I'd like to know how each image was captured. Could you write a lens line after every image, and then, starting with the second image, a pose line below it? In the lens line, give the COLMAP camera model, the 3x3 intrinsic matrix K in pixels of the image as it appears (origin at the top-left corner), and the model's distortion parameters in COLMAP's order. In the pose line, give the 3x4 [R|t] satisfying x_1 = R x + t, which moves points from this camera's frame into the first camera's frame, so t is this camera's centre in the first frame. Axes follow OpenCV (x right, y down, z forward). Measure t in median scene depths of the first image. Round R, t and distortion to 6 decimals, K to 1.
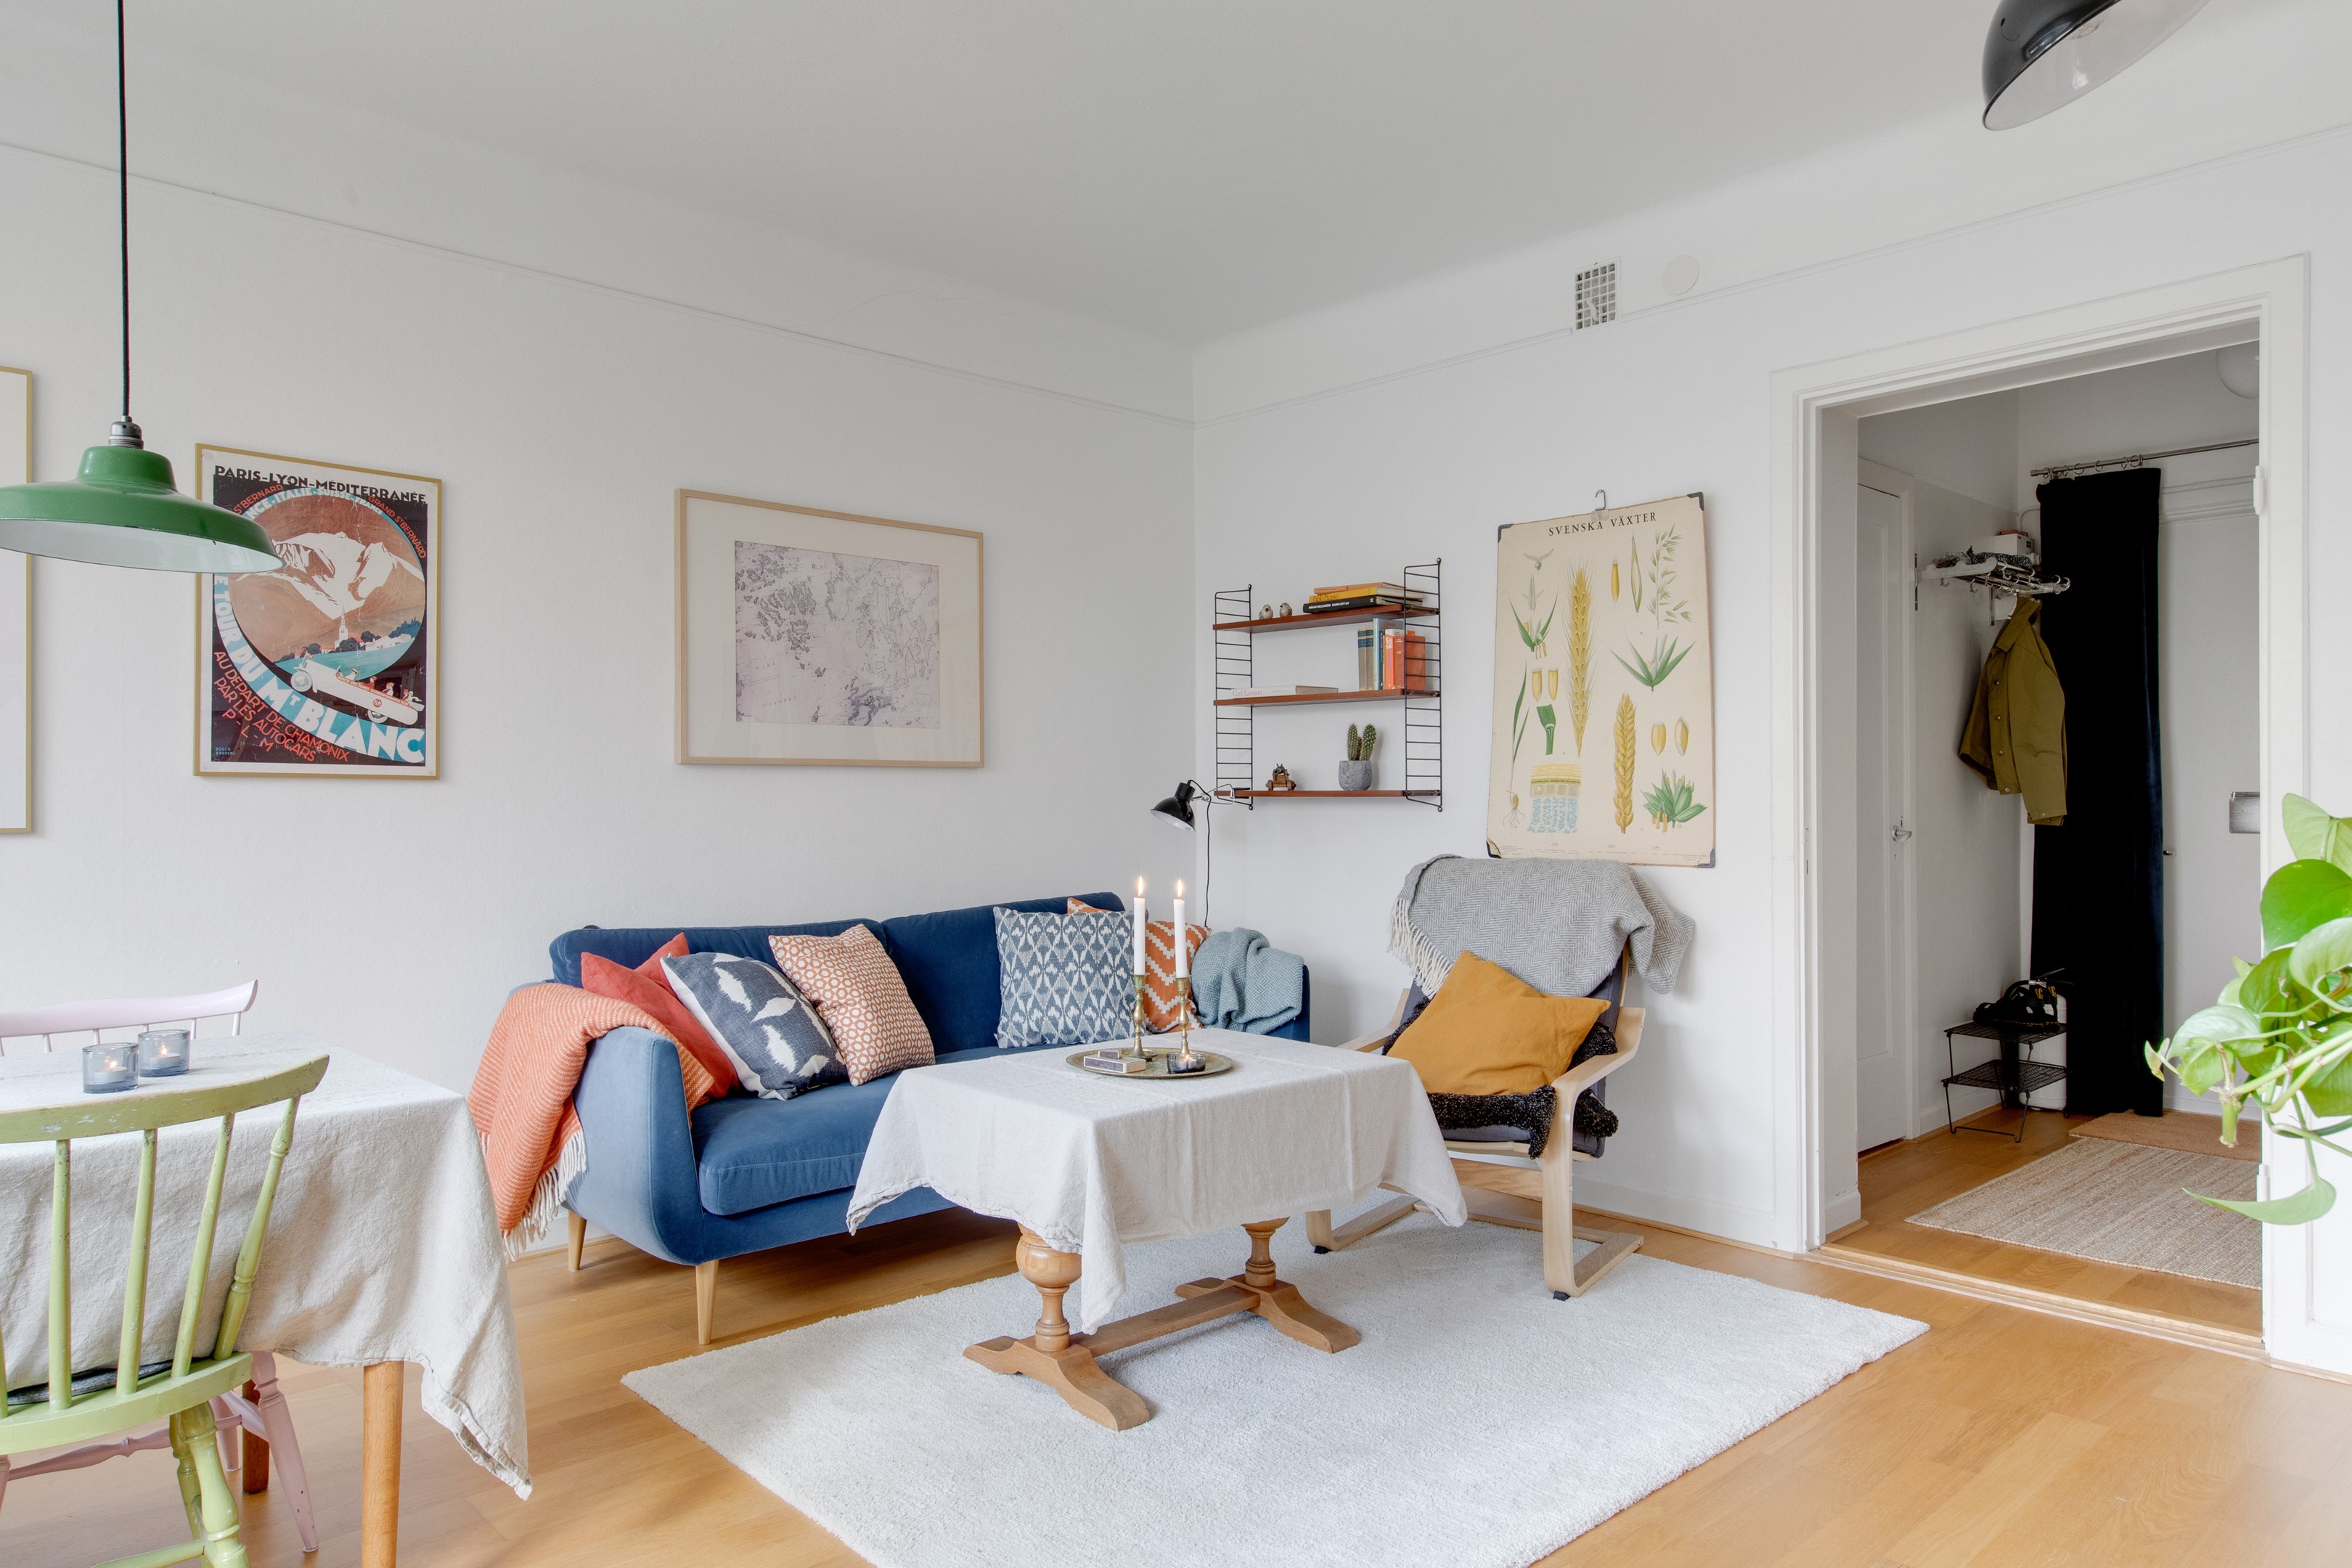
lens RADIAL K [[1510.4, 0, 1172.7], [0, 1510.4, 795.3], [0, 0, 1]] dist [0.001871, -0.000007]
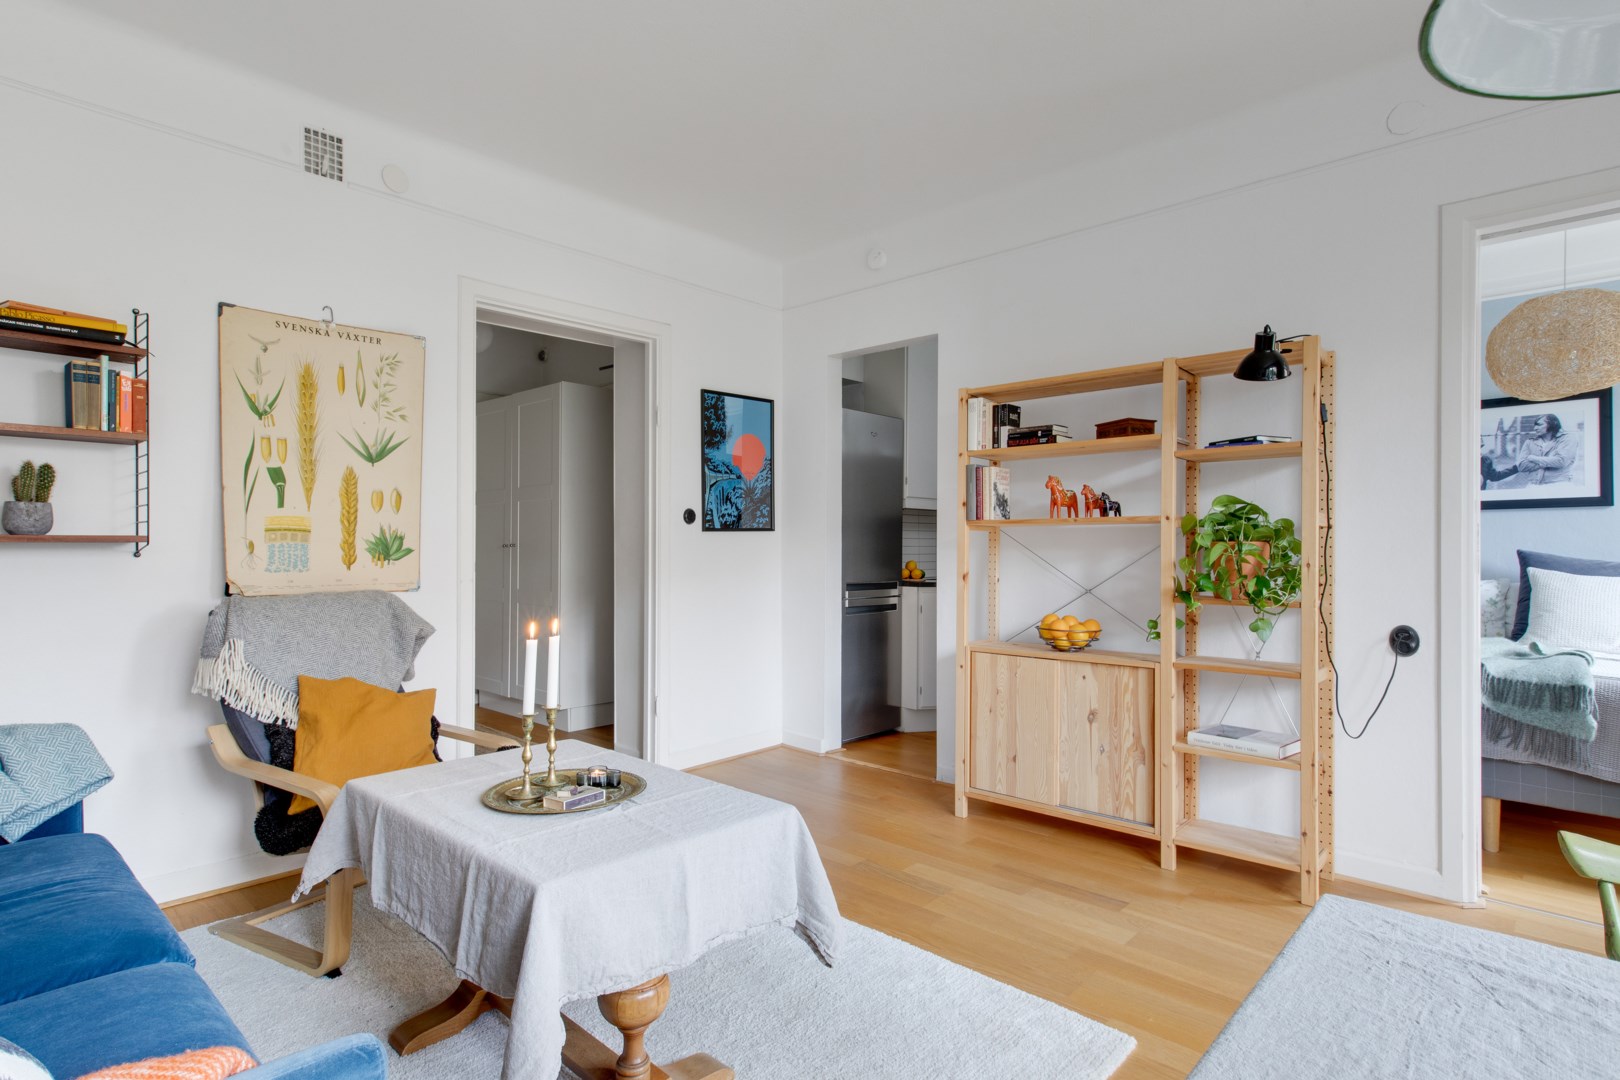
lens RADIAL K [[836.8, 0, 809.3], [0, 836.8, 541.7], [0, 0, 1]] dist [-0.002951, 0.000719]
pose [[-0.082535, 0.001947, 0.996586, -0.468314], [-0.005263, 0.999983, -0.002390, -0.000502], [-0.996574, -0.005442, -0.082523, 0.650695]]
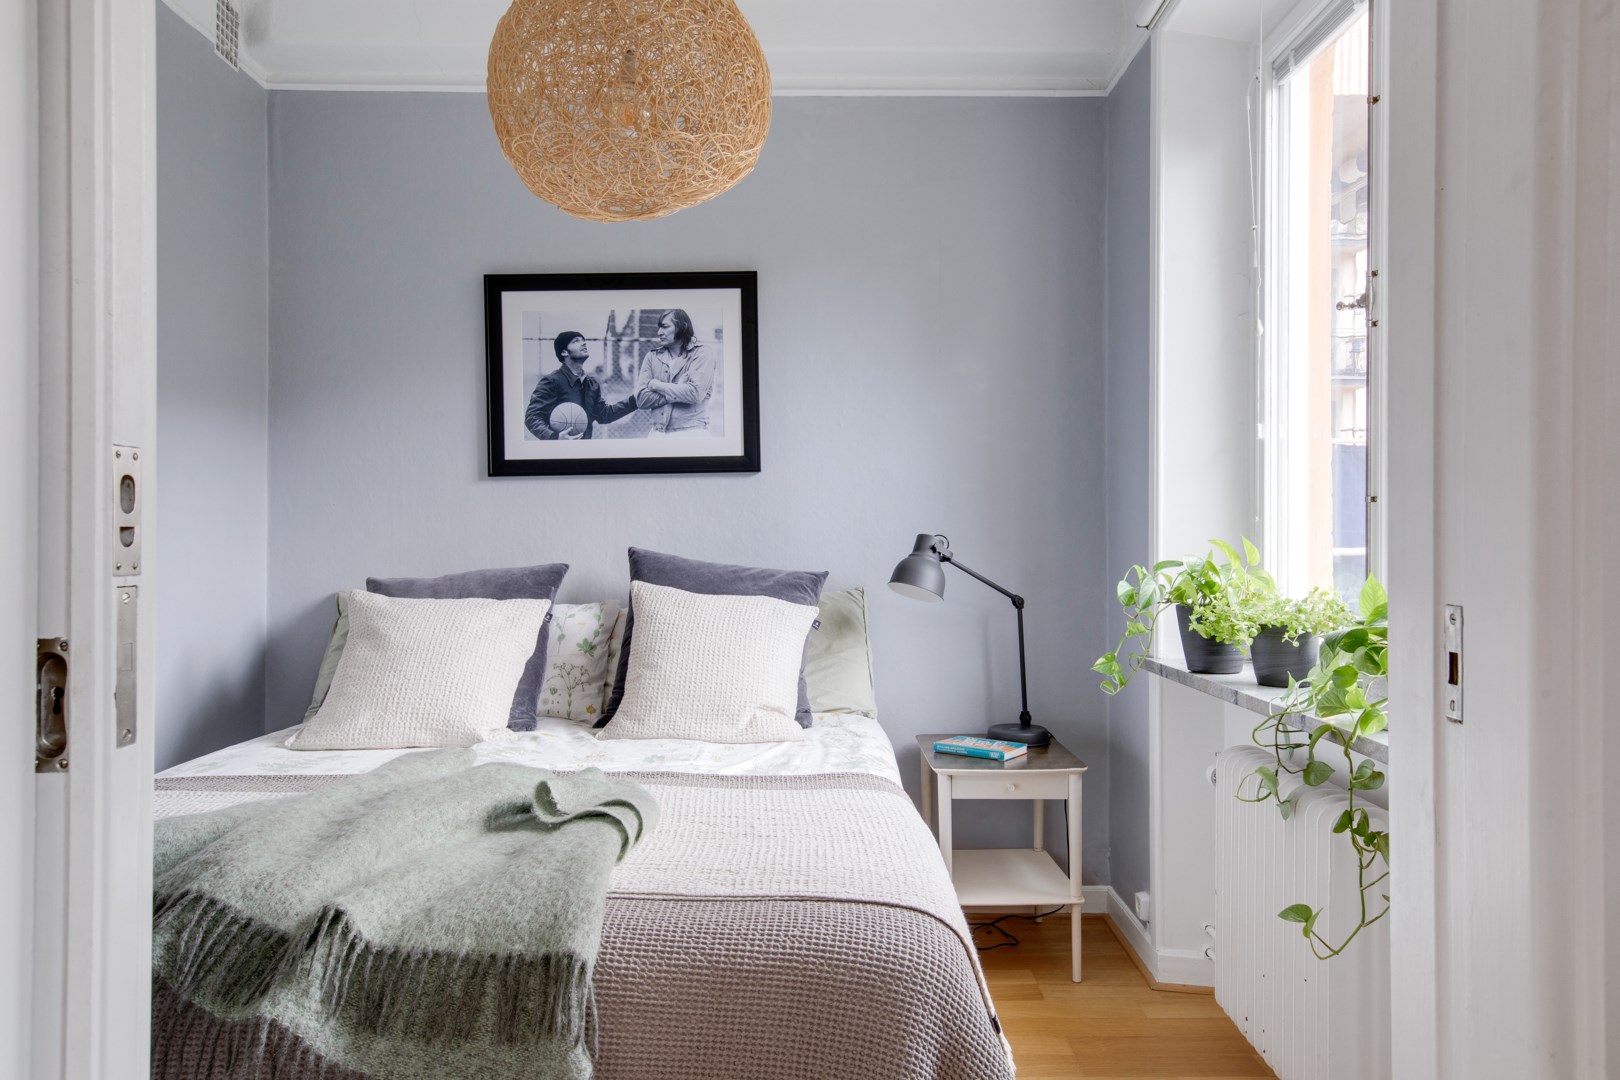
lens RADIAL K [[1122.6, 0, 809.6], [0, 1122.6, 536.3], [0, 0, 1]] dist [0.002072, 0.000685]
pose [[-0.734860, 0.001160, 0.678218, -0.176057], [-0.000795, 0.999996, -0.002572, -0.002851], [-0.678218, -0.002429, -0.734857, 0.249674]]
